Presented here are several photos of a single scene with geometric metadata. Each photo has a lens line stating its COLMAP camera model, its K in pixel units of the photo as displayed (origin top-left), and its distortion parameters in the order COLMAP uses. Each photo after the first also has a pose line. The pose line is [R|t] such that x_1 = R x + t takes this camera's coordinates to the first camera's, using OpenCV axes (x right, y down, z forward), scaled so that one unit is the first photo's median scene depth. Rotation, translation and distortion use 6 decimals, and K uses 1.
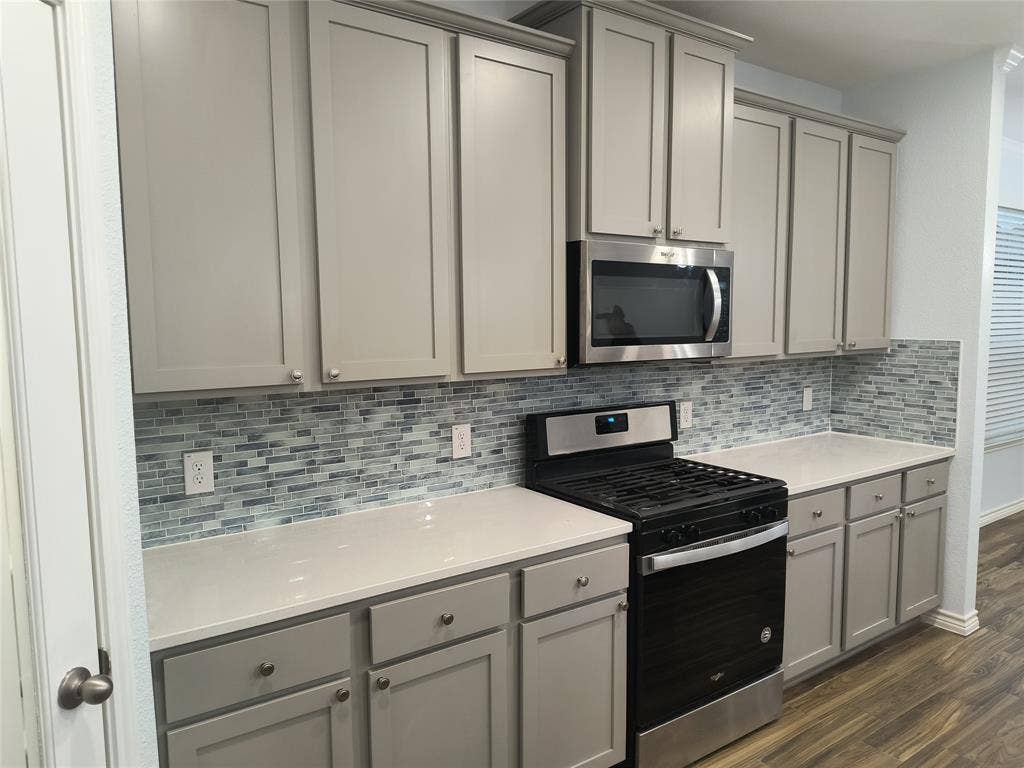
lens RADIAL K [[708.3, 0, 512.0], [0, 708.3, 384.0], [0, 0, 1]] dist [0.005127, -0.003201]
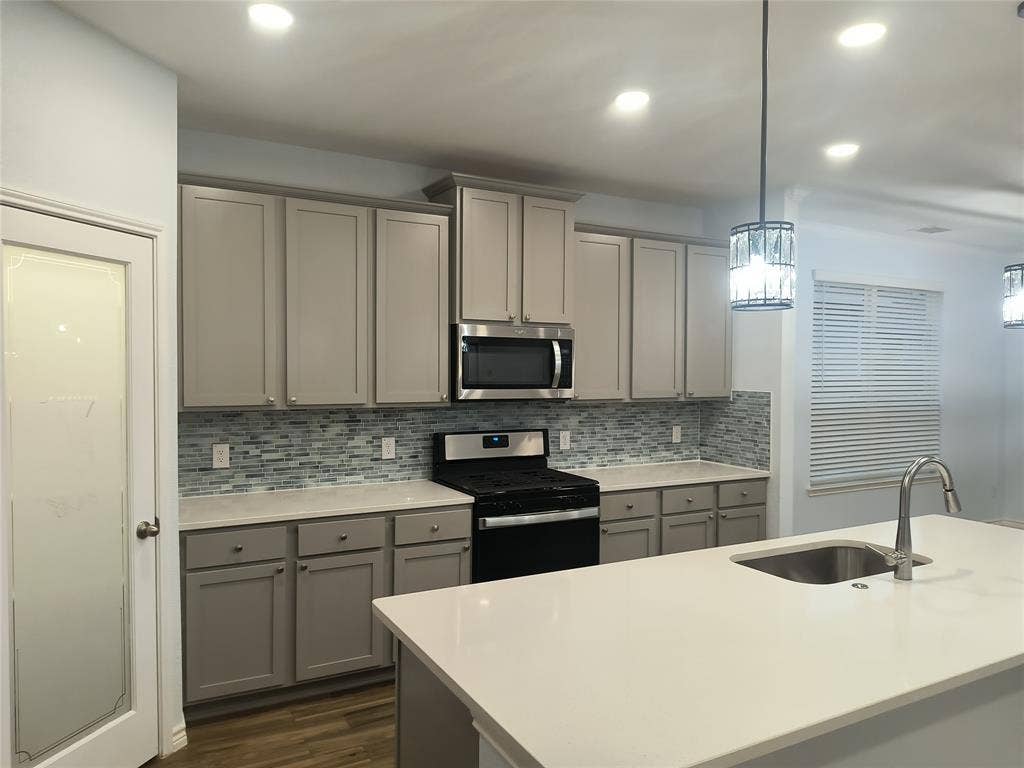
lens RADIAL K [[708.3, 0, 512.0], [0, 708.3, 384.0], [0, 0, 1]] dist [0.005127, -0.003201]
pose [[0.994106, 0.017830, -0.106940, 0.359060], [-0.025508, 0.997160, -0.070858, 0.042414], [0.105373, 0.073168, 0.991737, -0.528012]]
